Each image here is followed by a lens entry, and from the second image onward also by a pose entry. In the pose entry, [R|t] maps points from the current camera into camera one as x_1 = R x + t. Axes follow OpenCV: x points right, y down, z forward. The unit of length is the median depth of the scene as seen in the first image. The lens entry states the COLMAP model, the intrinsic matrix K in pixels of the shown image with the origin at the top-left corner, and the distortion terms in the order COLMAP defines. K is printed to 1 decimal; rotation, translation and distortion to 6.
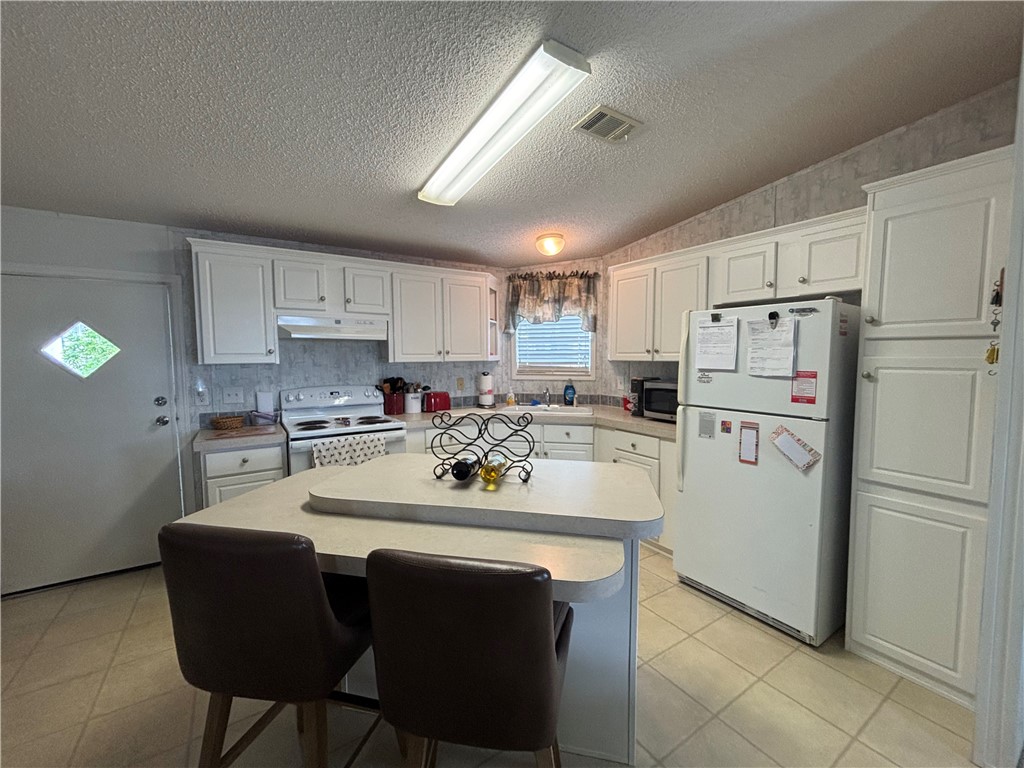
lens RADIAL K [[415.3, 0, 512.0], [0, 415.3, 384.0], [0, 0, 1]] dist [0.002866, 0.000247]
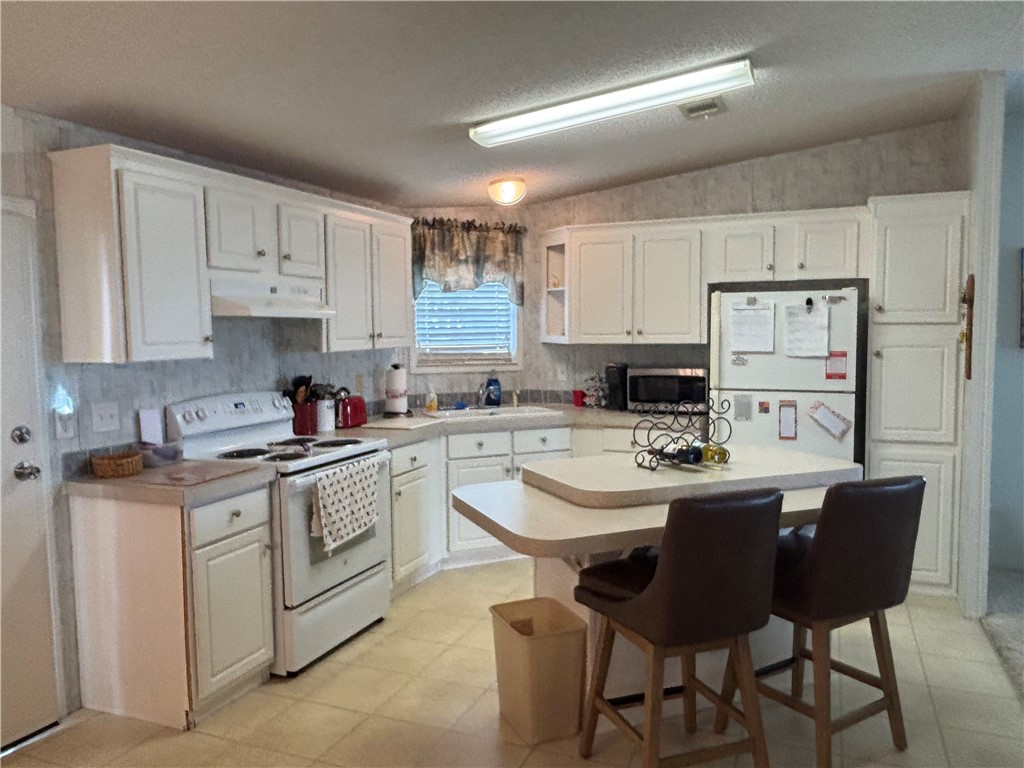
lens RADIAL K [[764.4, 0, 512.0], [0, 764.4, 384.0], [0, 0, 1]] dist [0.025888, -0.001251]
pose [[0.829235, -0.046096, 0.556996, -0.712903], [0.045524, 0.998852, 0.014889, -0.007433], [-0.557043, 0.013010, 0.830382, -0.152082]]
